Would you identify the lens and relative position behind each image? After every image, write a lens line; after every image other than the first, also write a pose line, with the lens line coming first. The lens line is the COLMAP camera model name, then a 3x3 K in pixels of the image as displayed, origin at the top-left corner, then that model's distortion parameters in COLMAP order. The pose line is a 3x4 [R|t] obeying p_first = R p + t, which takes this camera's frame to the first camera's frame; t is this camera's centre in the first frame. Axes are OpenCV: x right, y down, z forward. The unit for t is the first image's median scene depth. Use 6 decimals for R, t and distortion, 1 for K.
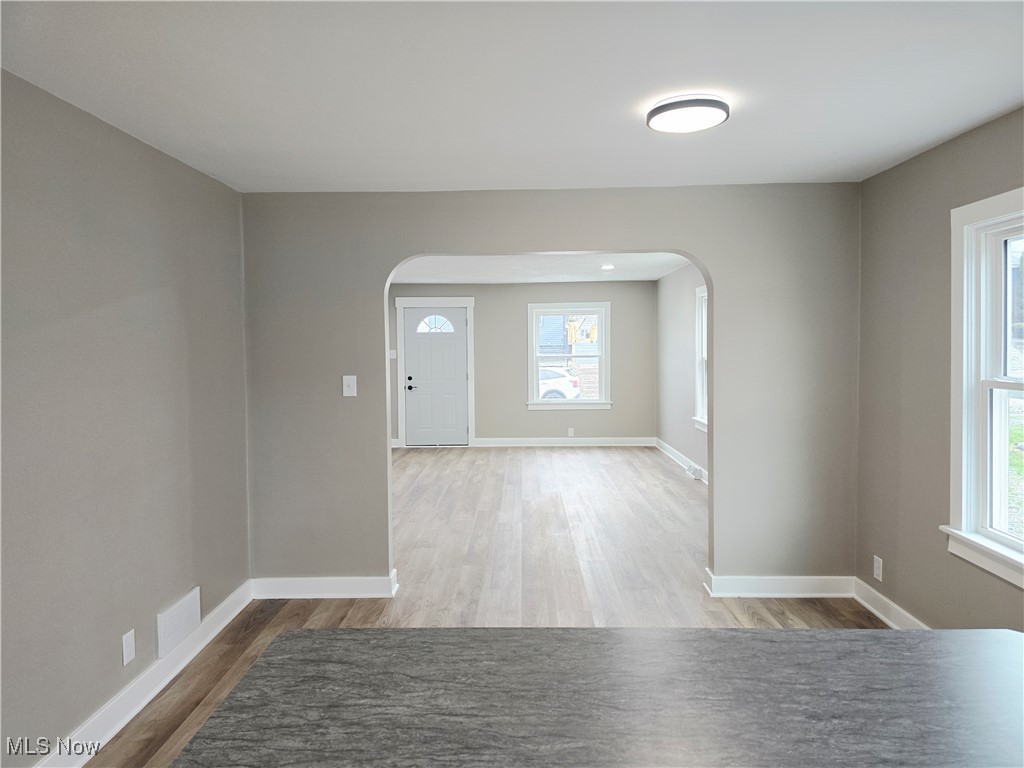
lens RADIAL K [[680.7, 0, 506.0], [0, 680.7, 365.8], [0, 0, 1]] dist [0.043738, -0.001127]
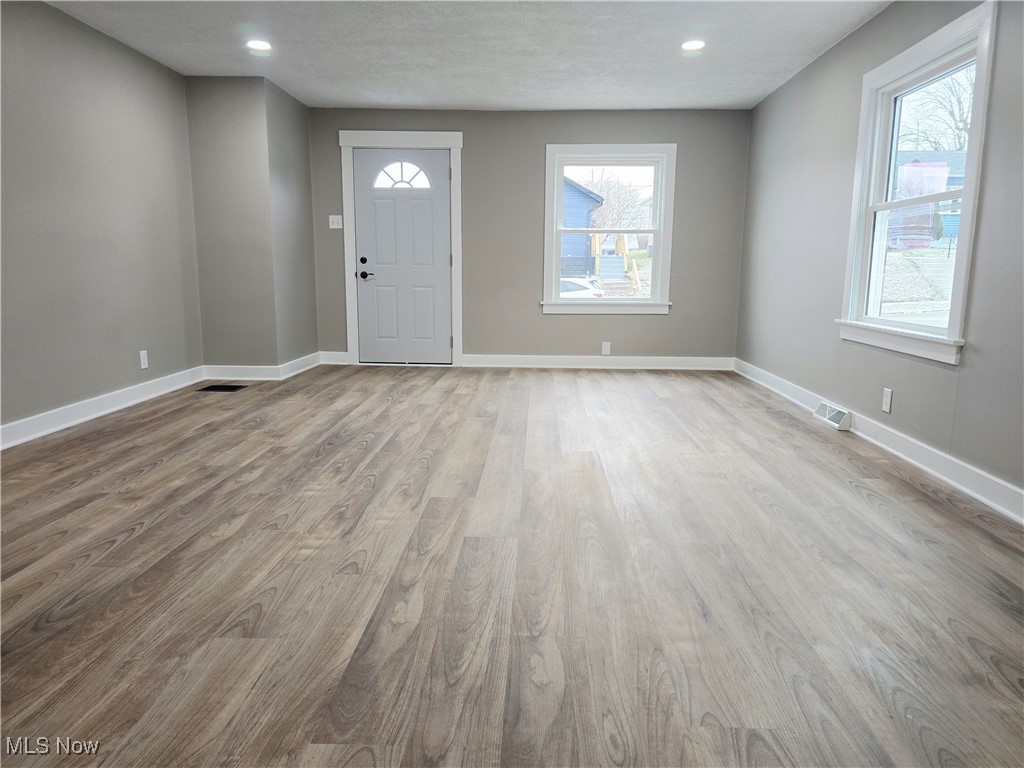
lens RADIAL K [[685.0, 0, 510.8], [0, 685.0, 373.9], [0, 0, 1]] dist [0.076100, -0.073790]
pose [[0.999660, 0.020903, -0.015562, 0.014991], [-0.018818, 0.992121, 0.123859, 0.047296], [0.018028, -0.123524, 0.992178, 0.376853]]
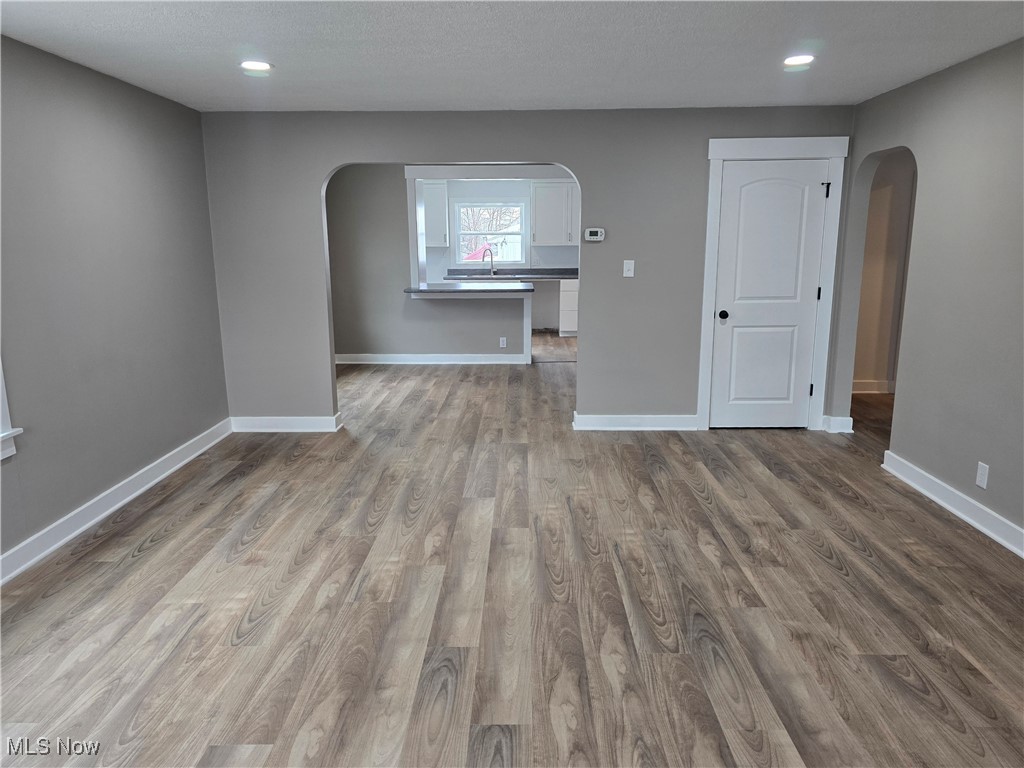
lens RADIAL K [[685.0, 0, 510.8], [0, 685.0, 373.9], [0, 0, 1]] dist [0.076100, -0.073790]
pose [[-0.999863, 0.015906, -0.004524, -0.016231], [0.014474, 0.974057, 0.225838, -0.032927], [0.007998, 0.225742, -0.974154, 1.064314]]
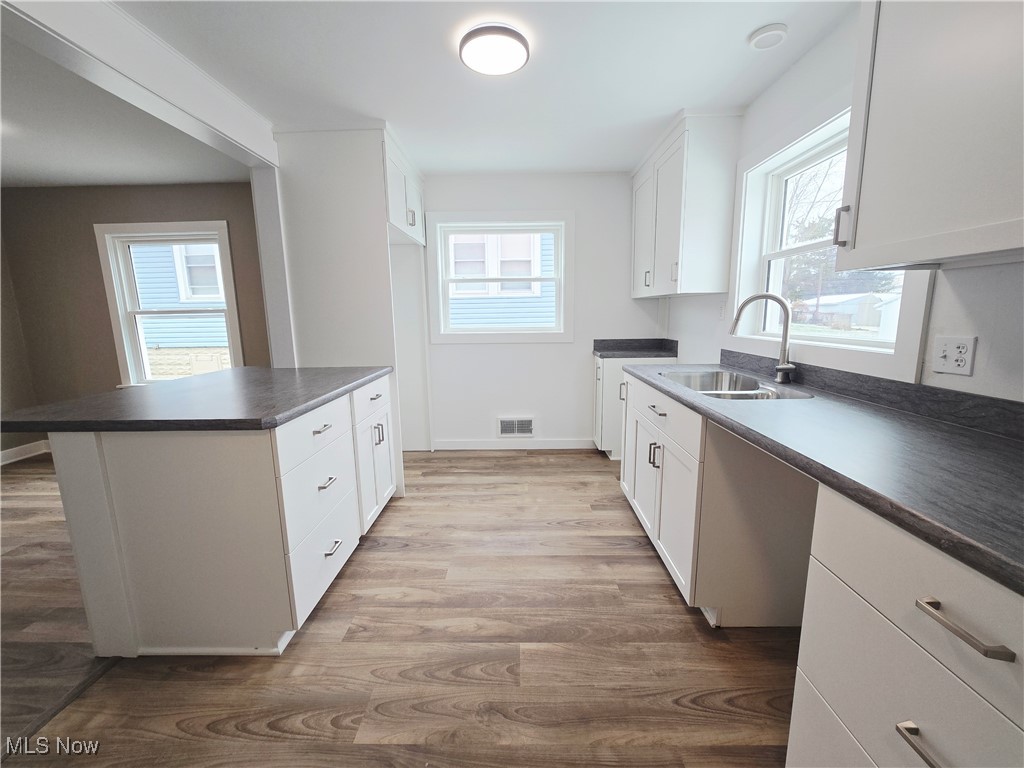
lens RADIAL K [[419.4, 0, 514.4], [0, 419.4, 382.1], [0, 0, 1]] dist [-0.004017, 0.000483]
pose [[-0.010656, -0.151905, 0.988338, -0.213893], [0.046183, 0.987264, 0.152238, 0.032438], [-0.998876, 0.047267, -0.003505, -0.055268]]
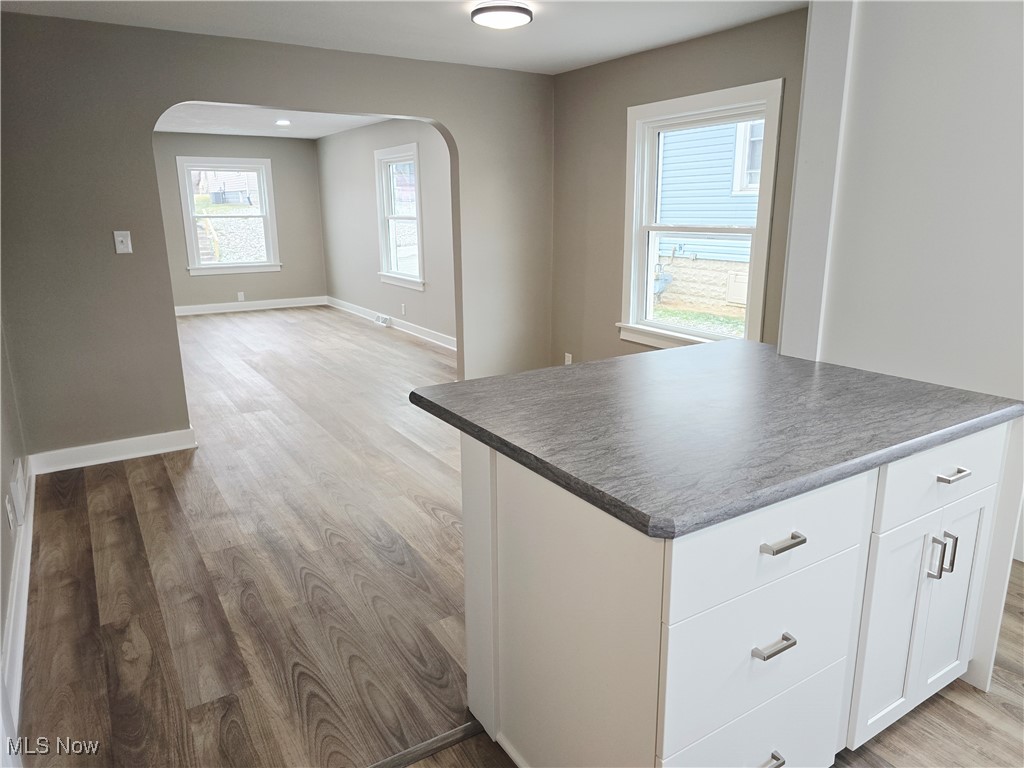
lens RADIAL K [[685.0, 0, 510.8], [0, 685.0, 373.9], [0, 0, 1]] dist [0.076100, -0.073790]
pose [[0.832042, -0.126230, 0.540160, -0.152986], [0.014480, 0.978375, 0.206332, 0.007691], [-0.554524, -0.163856, 0.815876, -0.053299]]
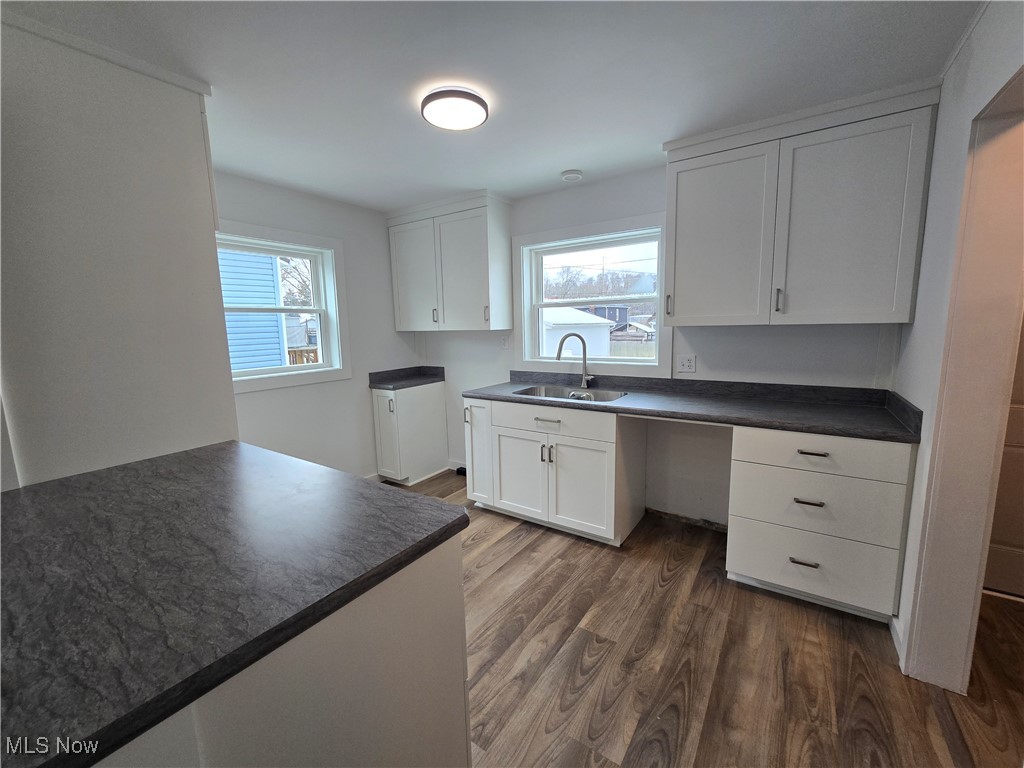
lens RADIAL K [[419.5, 0, 512.0], [0, 419.5, 384.0], [0, 0, 1]] dist [-0.002181, -0.000204]
pose [[-0.841805, -0.044743, 0.537924, -0.132639], [0.050457, 0.985673, 0.160946, 0.008944], [-0.537418, 0.162627, -0.827487, 0.132924]]
